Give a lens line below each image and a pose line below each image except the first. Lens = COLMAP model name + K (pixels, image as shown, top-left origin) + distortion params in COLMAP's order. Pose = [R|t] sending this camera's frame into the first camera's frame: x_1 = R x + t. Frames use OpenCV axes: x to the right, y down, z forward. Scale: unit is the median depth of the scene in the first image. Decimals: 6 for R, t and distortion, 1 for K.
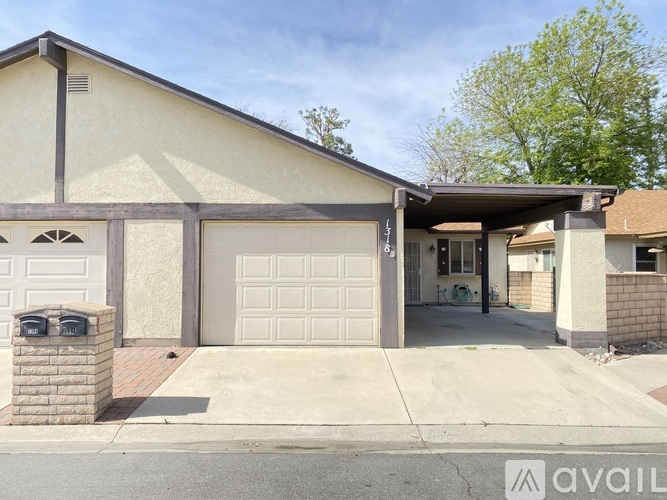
lens RADIAL K [[499.8, 0, 334.1], [0, 499.8, 247.0], [0, 0, 1]] dist [0.013411, 0.000025]
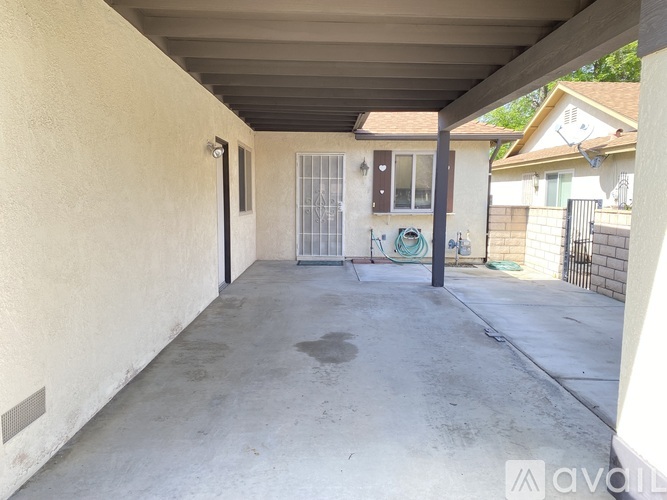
lens RADIAL K [[499.8, 0, 332.0], [0, 499.8, 252.3], [0, 0, 1]] dist [0.013411, 0.000025]
pose [[0.999964, 0.004461, 0.007200, 0.155763], [-0.005498, 0.988486, 0.151210, 0.013697], [-0.006442, -0.151244, 0.988475, 0.401574]]
